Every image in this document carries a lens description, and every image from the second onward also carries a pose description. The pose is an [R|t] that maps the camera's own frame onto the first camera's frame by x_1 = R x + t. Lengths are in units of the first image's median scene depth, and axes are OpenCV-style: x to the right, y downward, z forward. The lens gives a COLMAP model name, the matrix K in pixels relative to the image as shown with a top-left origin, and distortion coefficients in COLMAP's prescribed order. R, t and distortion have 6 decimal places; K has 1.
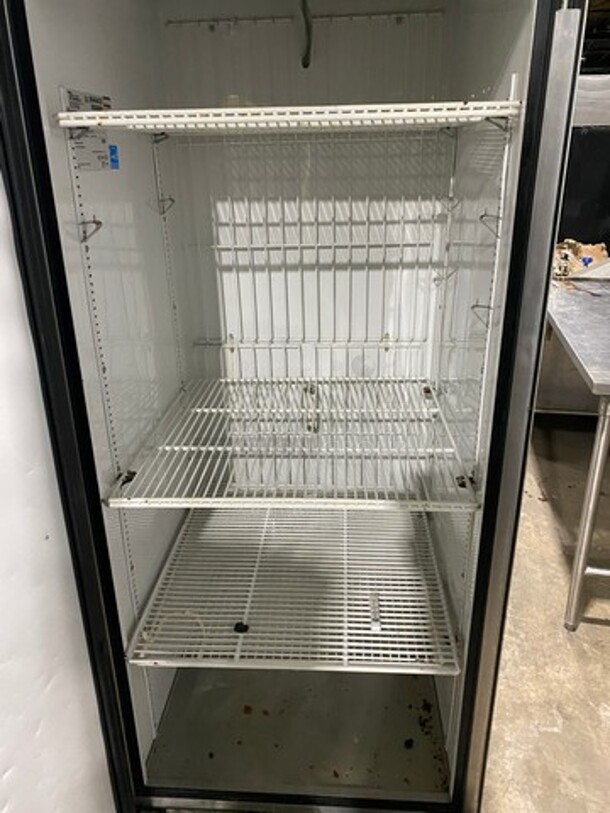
lens RADIAL K [[621.2, 0, 305.0], [0, 621.2, 406.5], [0, 0, 1]] dist [0.005812, -0.000732]
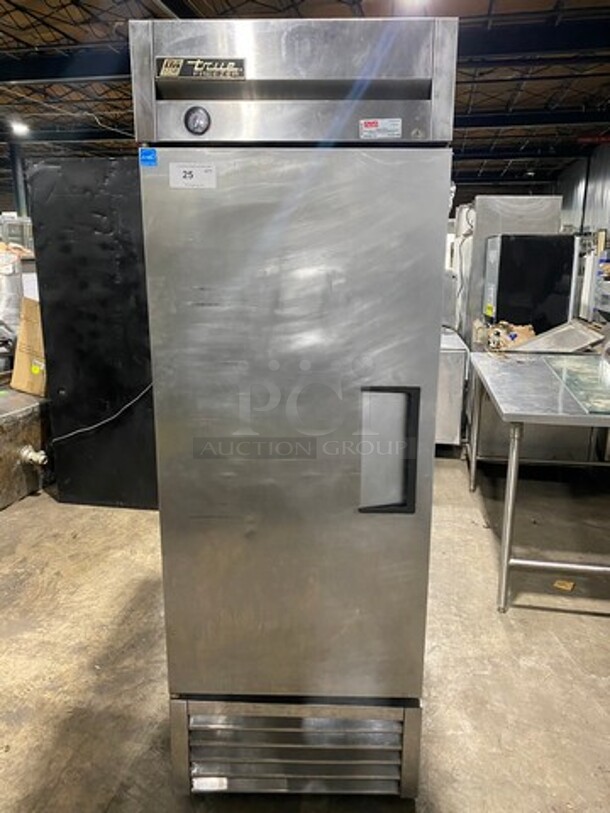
lens RADIAL K [[621.2, 0, 305.0], [0, 621.2, 406.5], [0, 0, 1]] dist [0.005812, -0.000732]
pose [[0.999084, 0.008852, 0.041872, -0.035566], [-0.002966, 0.990346, -0.138589, 0.120050], [-0.042695, 0.138337, 0.989464, -0.310570]]
